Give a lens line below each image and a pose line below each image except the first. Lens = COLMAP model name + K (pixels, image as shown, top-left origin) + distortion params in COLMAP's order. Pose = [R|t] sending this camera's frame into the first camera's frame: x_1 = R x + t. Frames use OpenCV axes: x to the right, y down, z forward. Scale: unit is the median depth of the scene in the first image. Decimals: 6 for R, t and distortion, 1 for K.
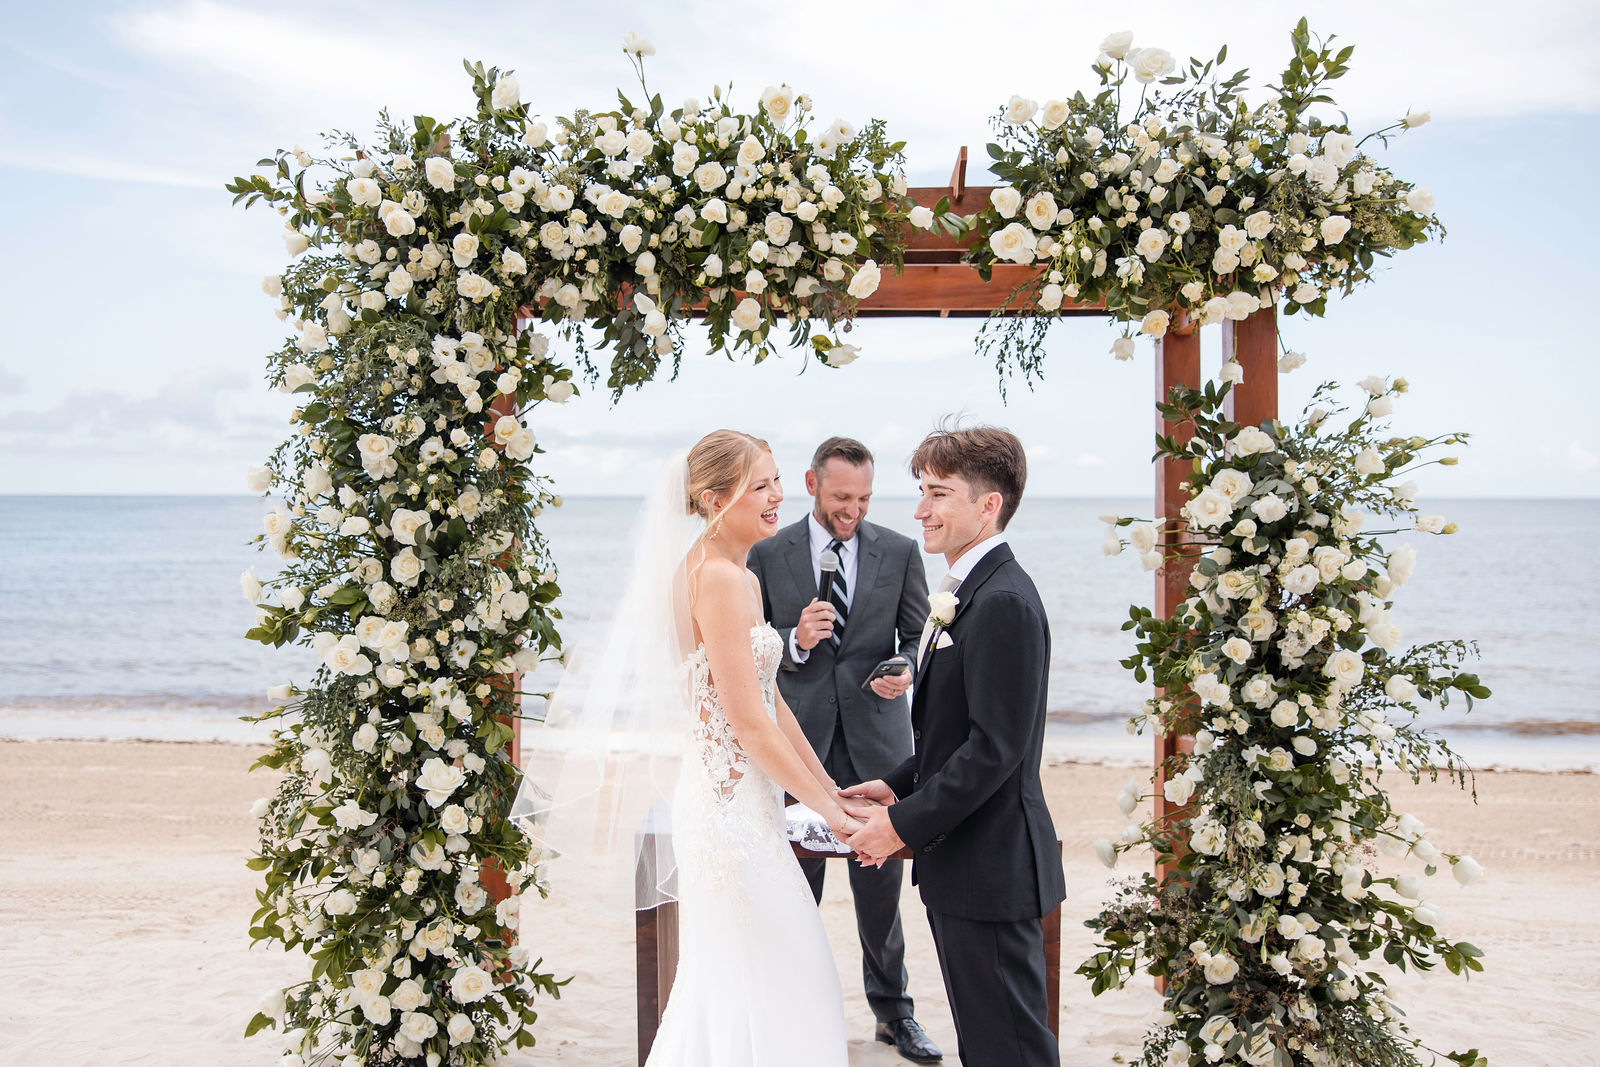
lens RADIAL K [[1287.6, 0, 799.3], [0, 1287.6, 533.7], [0, 0, 1]] dist [0.051091, -0.000249]
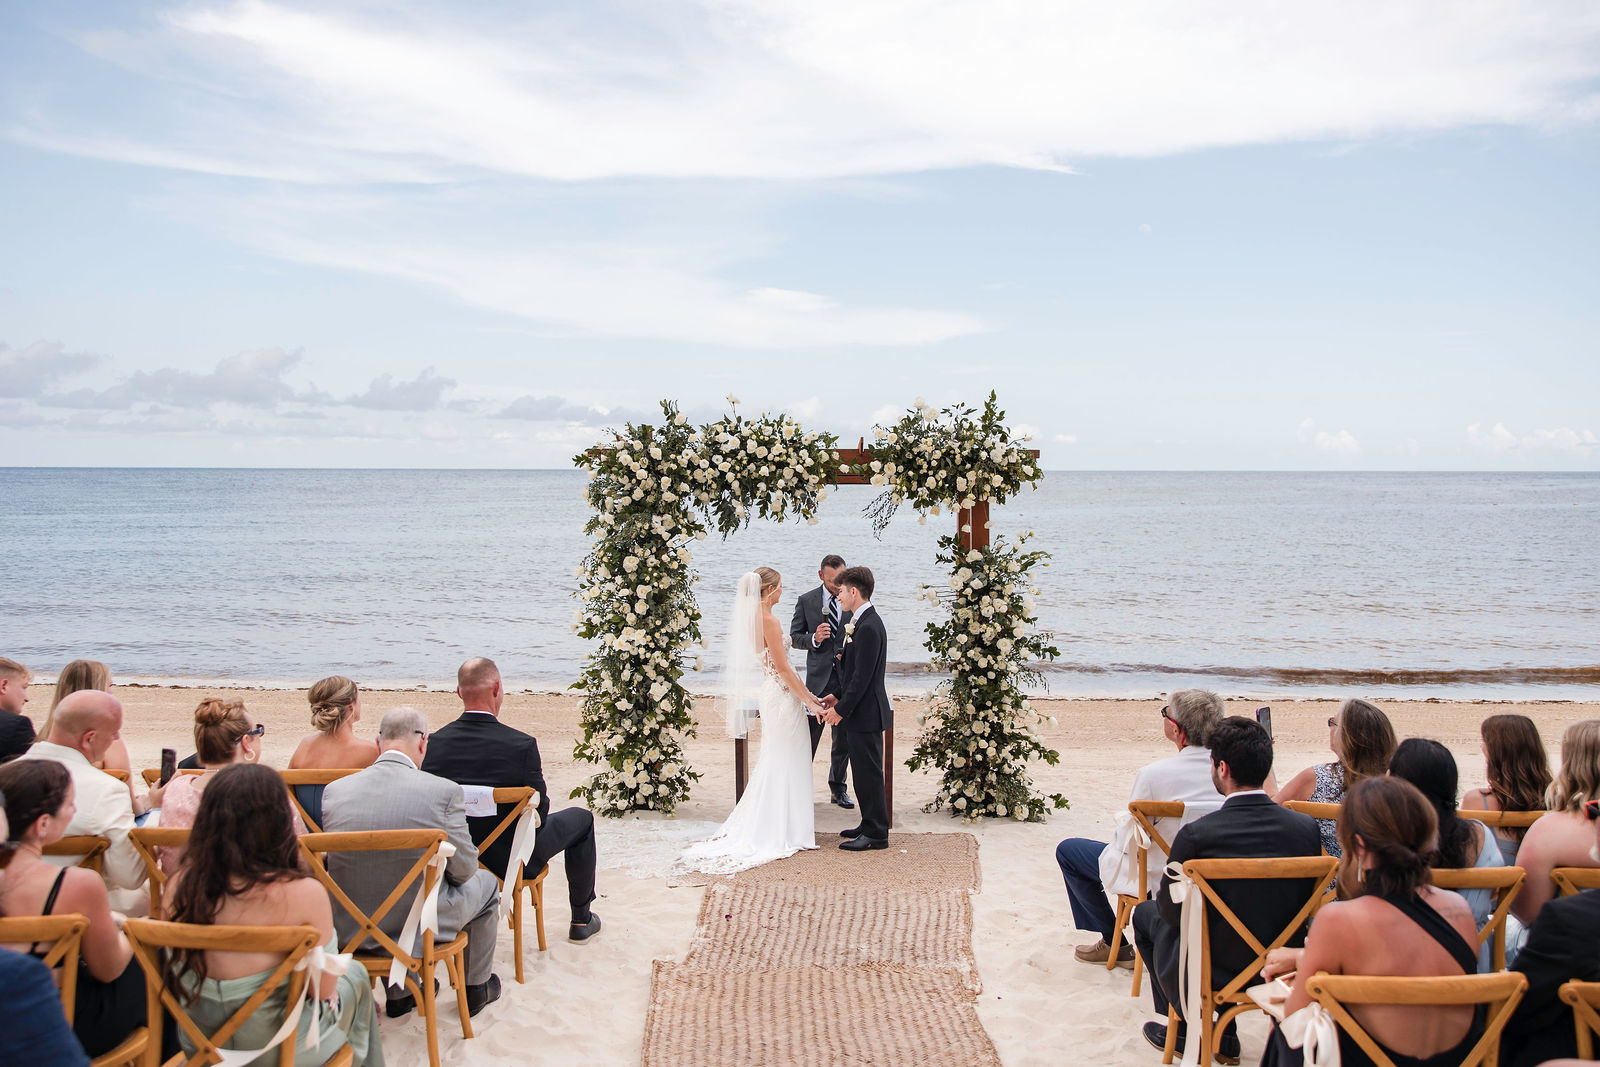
lens RADIAL K [[1287.6, 0, 838.3], [0, 1287.6, 465.3], [0, 0, 1]] dist [0.051091, -0.000249]
pose [[0.999762, -0.002848, 0.021630, 0.027650], [0.003261, 0.999813, -0.019065, -0.203516], [-0.021572, 0.019131, 0.999584, -1.544073]]
